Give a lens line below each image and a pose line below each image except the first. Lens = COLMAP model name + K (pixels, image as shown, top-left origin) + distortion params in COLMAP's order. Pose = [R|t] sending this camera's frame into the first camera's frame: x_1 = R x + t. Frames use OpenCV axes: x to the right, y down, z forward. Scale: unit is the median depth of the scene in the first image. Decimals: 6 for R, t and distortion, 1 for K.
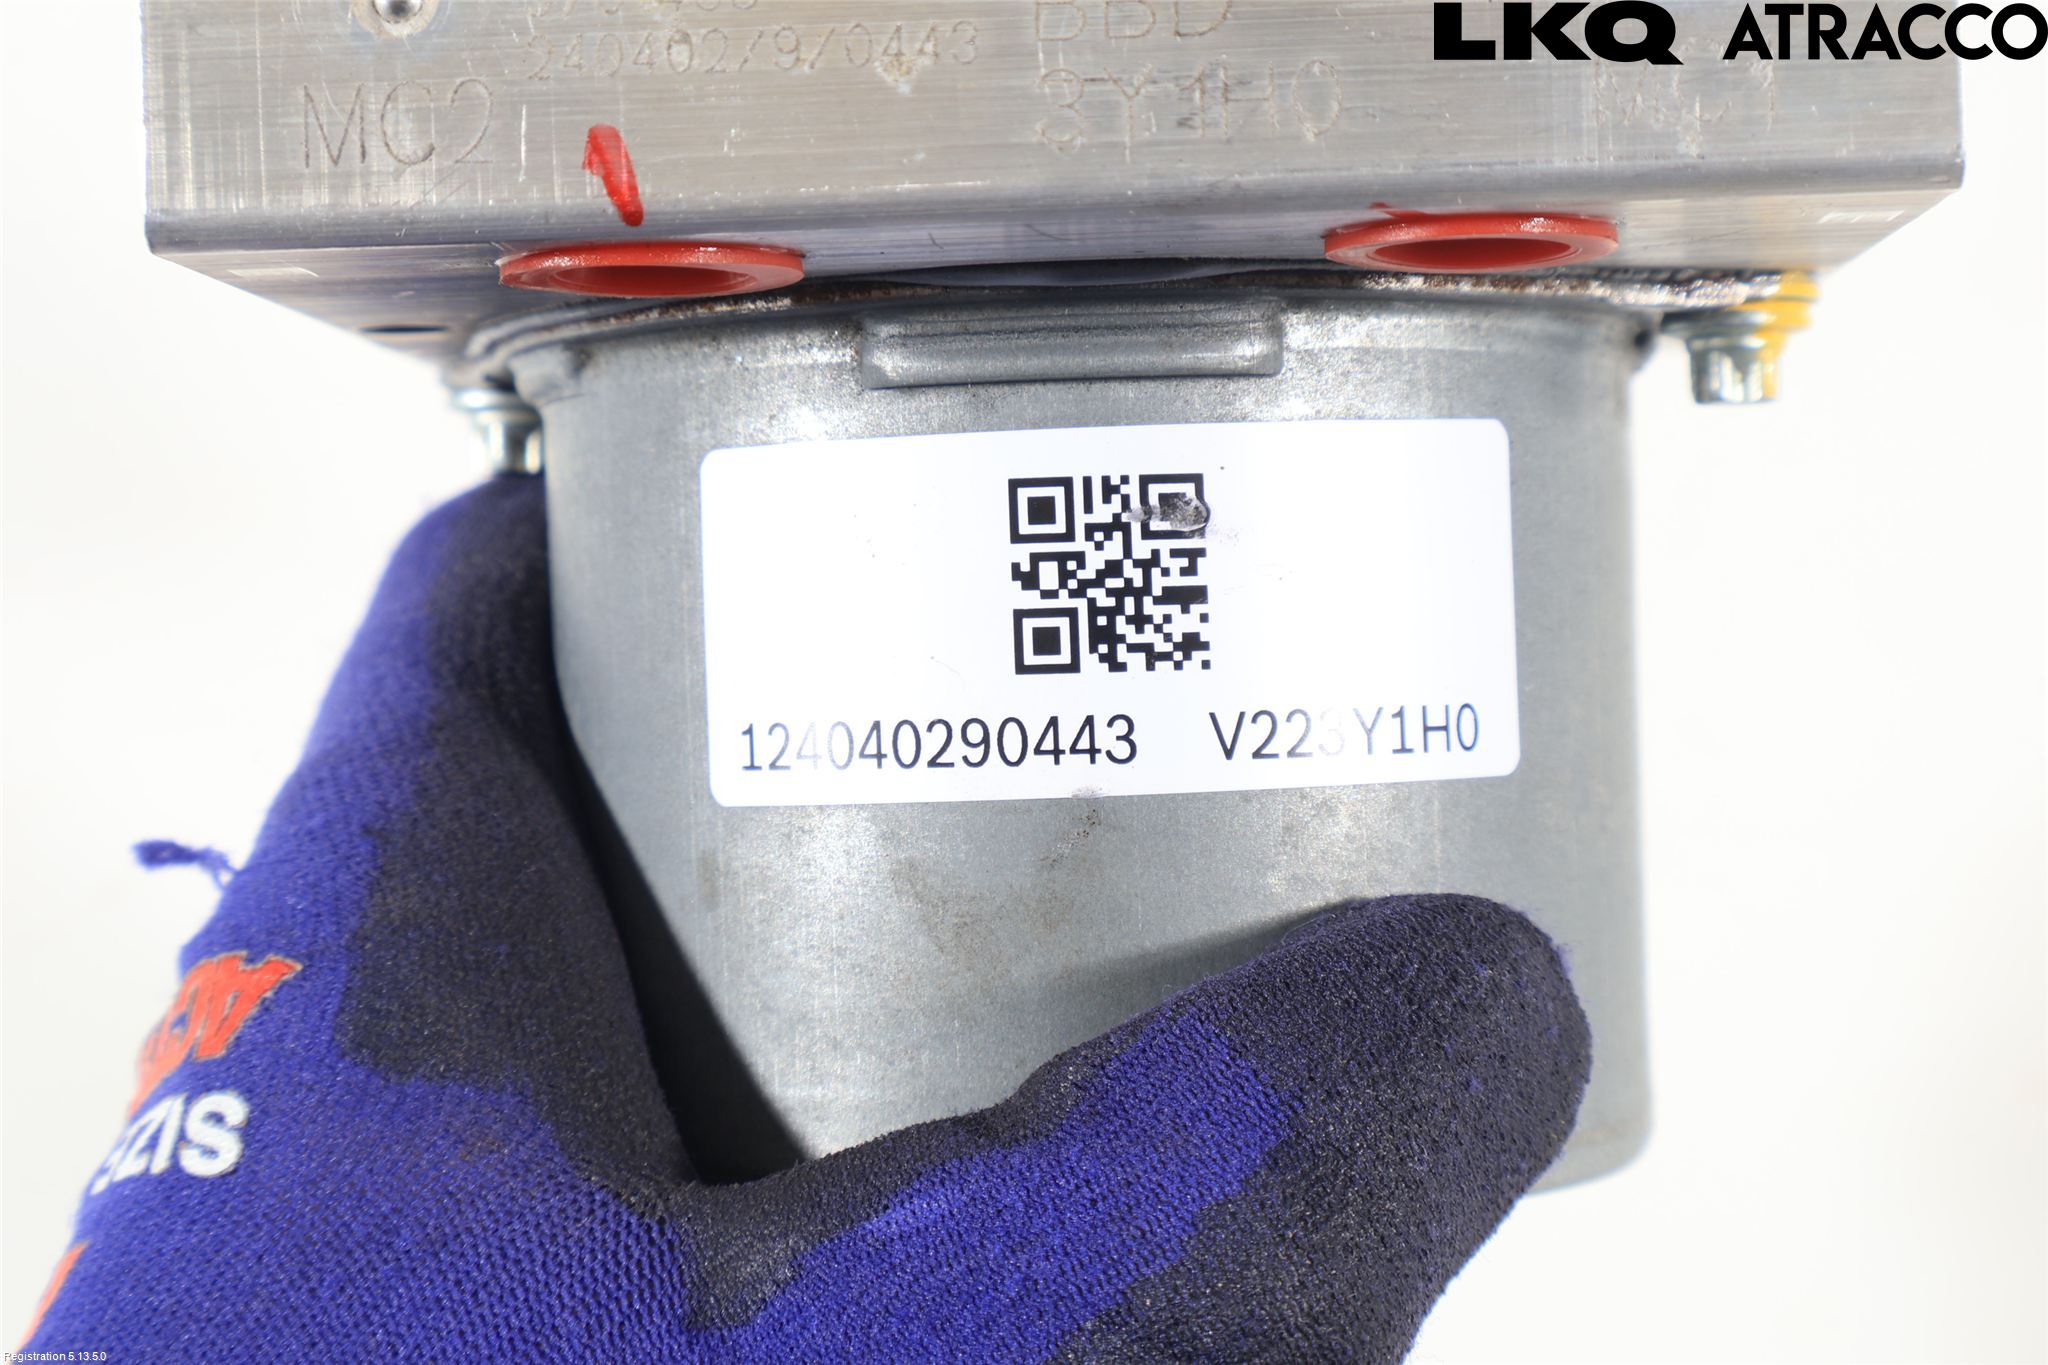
lens RADIAL K [[4221.9, 0, 1021.4], [0, 4221.9, 685.9], [0, 0, 1]] dist [-0.015918, 0.000000]
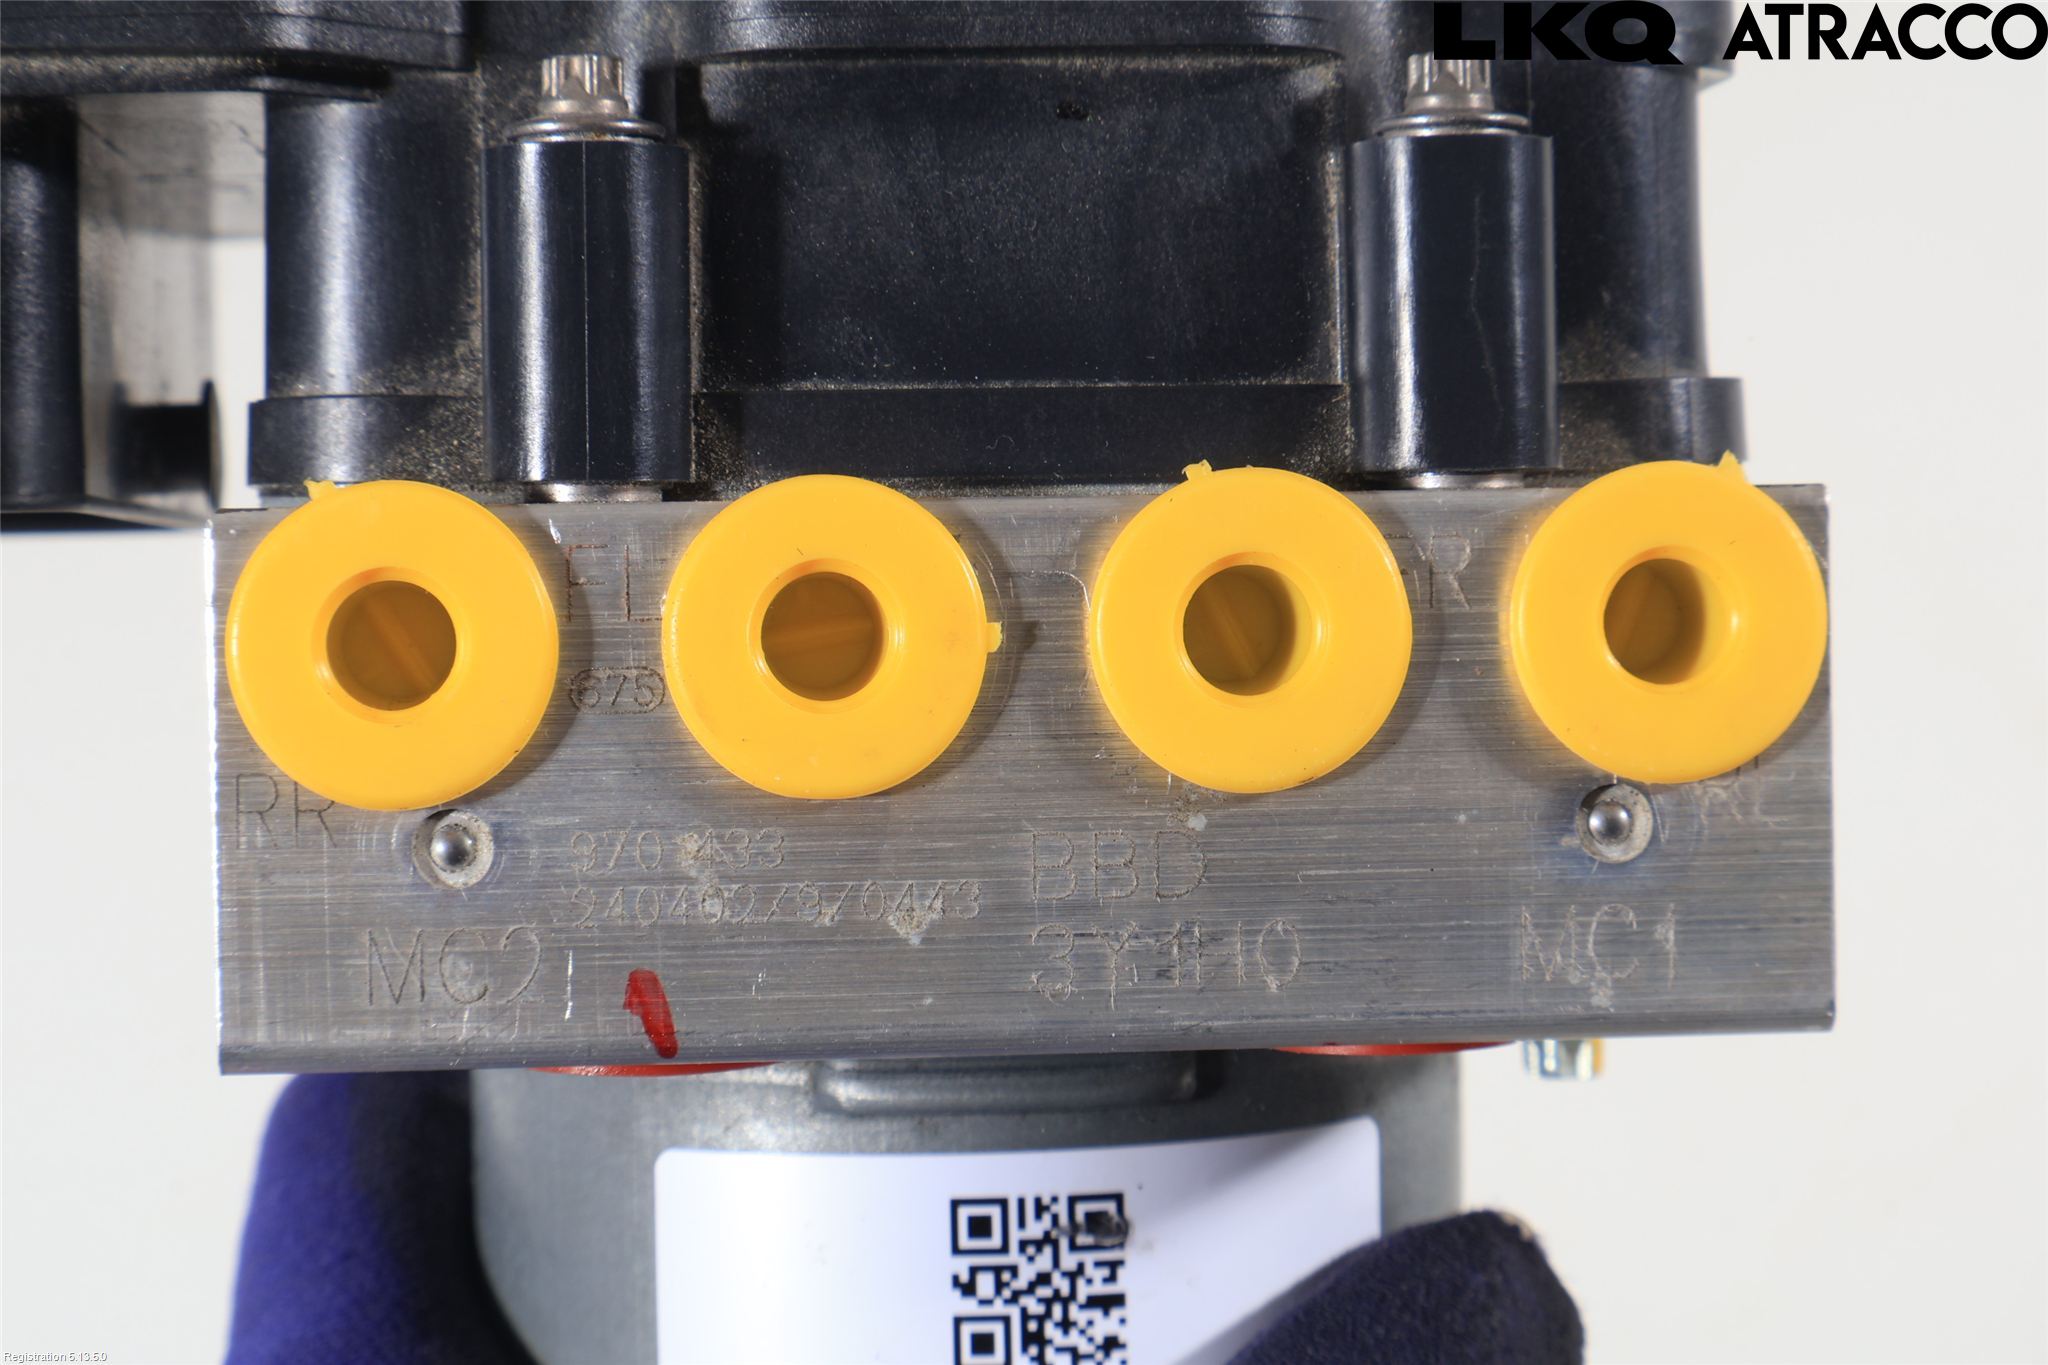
lens RADIAL K [[4221.9, 0, 1025.7], [0, 4221.9, 679.3], [0, 0, 1]] dist [-0.015918, 0.000000]
pose [[0.991971, 0.011054, 0.125982, -0.139451], [-0.013141, 0.999790, 0.015740, -0.227301], [-0.125782, -0.017269, 0.991908, -0.111262]]
